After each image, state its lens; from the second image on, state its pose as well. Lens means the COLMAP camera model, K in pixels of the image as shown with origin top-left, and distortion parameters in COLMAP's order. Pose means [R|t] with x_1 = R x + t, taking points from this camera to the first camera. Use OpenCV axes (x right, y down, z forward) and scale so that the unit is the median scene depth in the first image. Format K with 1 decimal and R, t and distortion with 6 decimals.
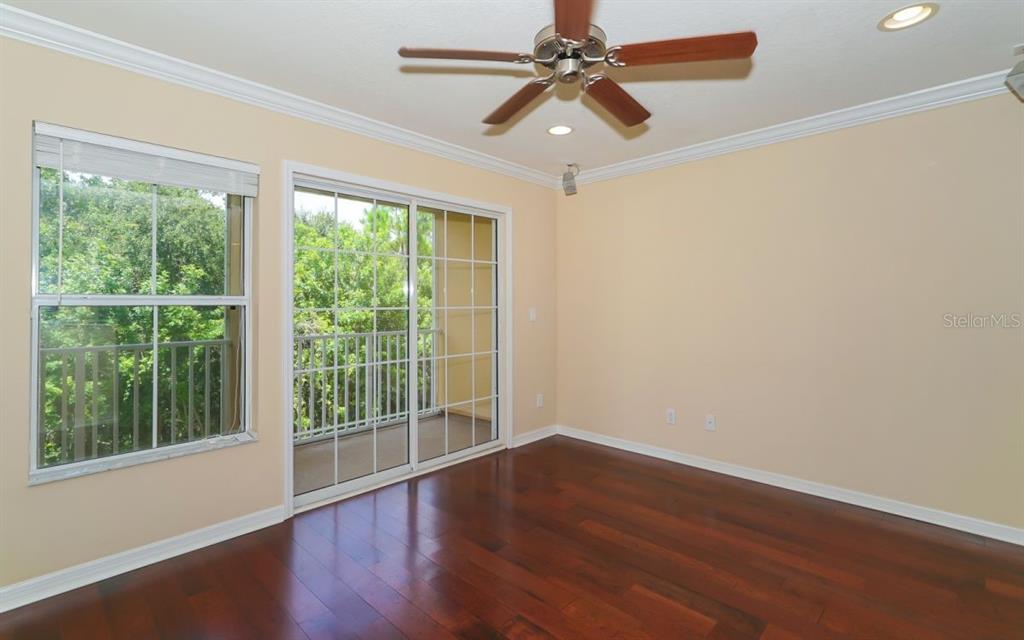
lens RADIAL K [[476.6, 0, 490.5], [0, 476.6, 297.6], [0, 0, 1]] dist [0.015454, 0.000155]
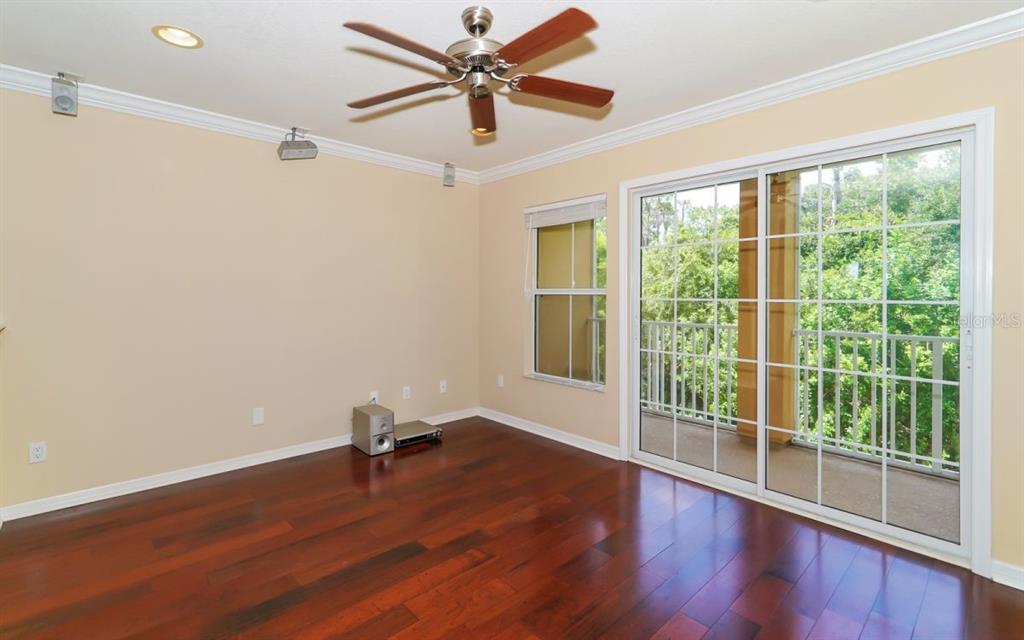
lens RADIAL K [[463.0, 0, 511.3], [0, 463.0, 289.3], [0, 0, 1]] dist [0.001875, 0.000215]
pose [[-0.041158, -0.004350, -0.999143, 0.744610], [0.008607, 0.999952, -0.004708, 0.004274], [0.999116, -0.008793, -0.041118, 0.674503]]
